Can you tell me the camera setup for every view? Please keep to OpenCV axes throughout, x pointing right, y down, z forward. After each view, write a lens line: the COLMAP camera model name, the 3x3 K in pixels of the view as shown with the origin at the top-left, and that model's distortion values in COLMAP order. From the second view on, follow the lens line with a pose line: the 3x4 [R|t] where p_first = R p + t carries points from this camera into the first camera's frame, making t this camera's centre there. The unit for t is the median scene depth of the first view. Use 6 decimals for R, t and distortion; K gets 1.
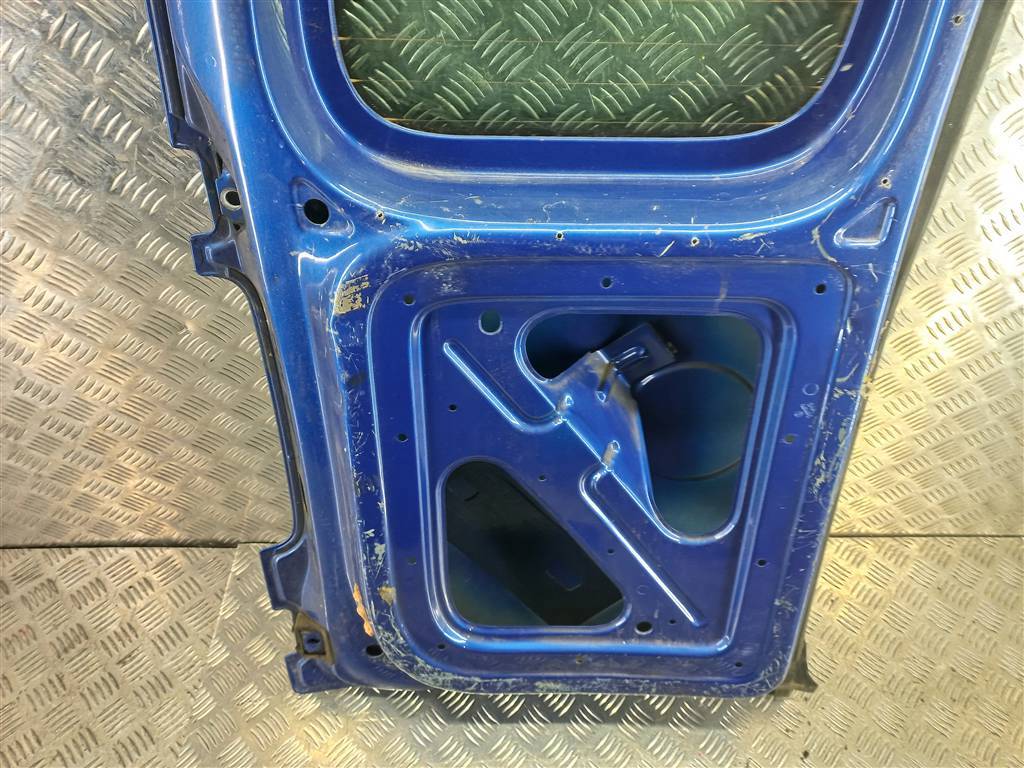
lens RADIAL K [[764.6, 0, 510.6], [0, 764.6, 383.5], [0, 0, 1]] dist [0.032999, 0.005892]
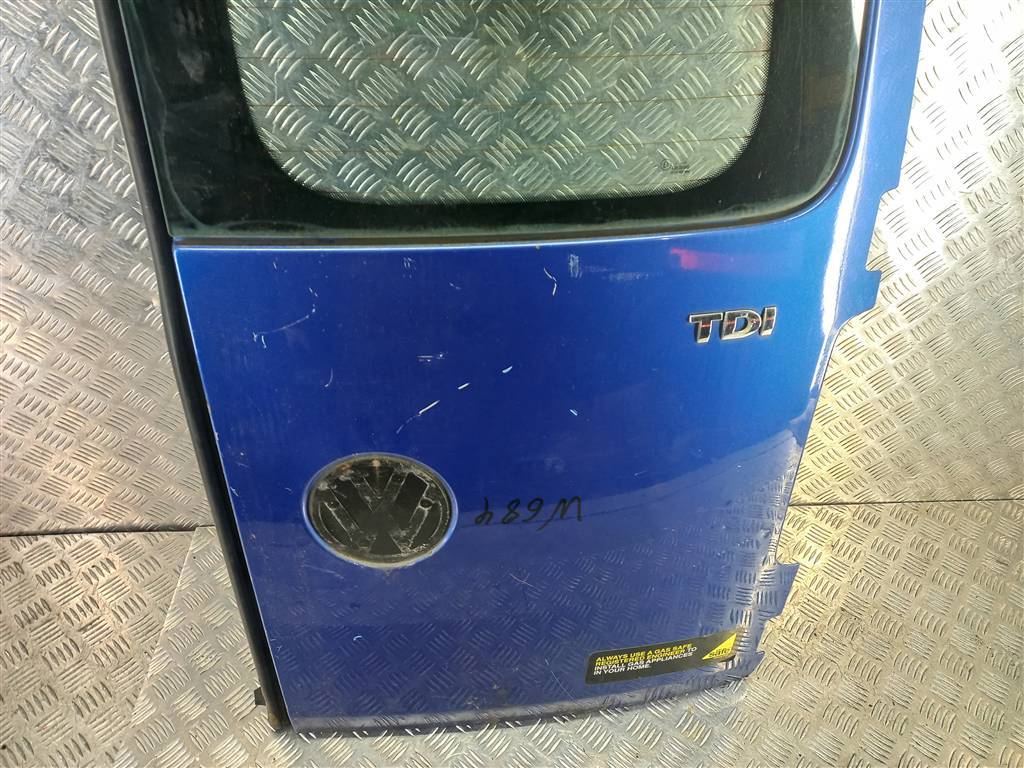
lens RADIAL K [[764.6, 0, 514.8], [0, 764.6, 382.3], [0, 0, 1]] dist [0.032999, 0.005892]
pose [[0.999026, -0.023394, 0.037401, 0.068142], [0.027662, 0.992629, -0.117998, 0.173166], [-0.034365, 0.118917, 0.992309, -0.136195]]
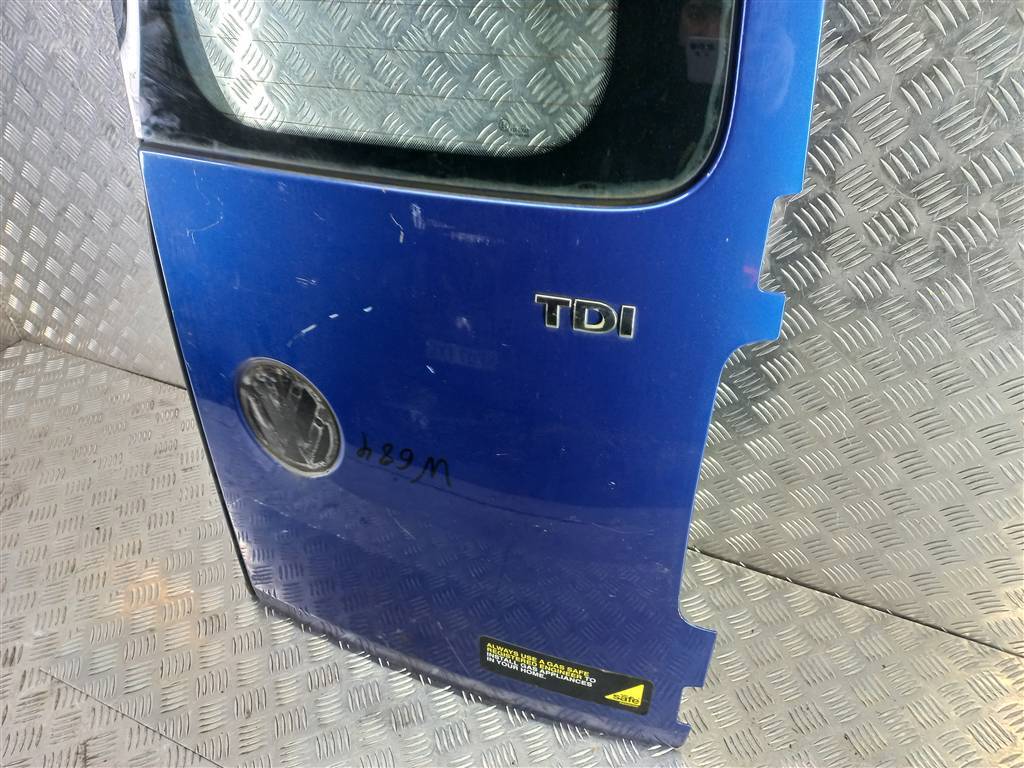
lens RADIAL K [[764.6, 0, 506.1], [0, 764.6, 383.0], [0, 0, 1]] dist [0.032999, 0.005892]
pose [[0.886292, 0.232717, -0.400411, 0.525901], [-0.282700, 0.956670, -0.069733, 0.159874], [0.366833, 0.175001, 0.913678, -0.048160]]
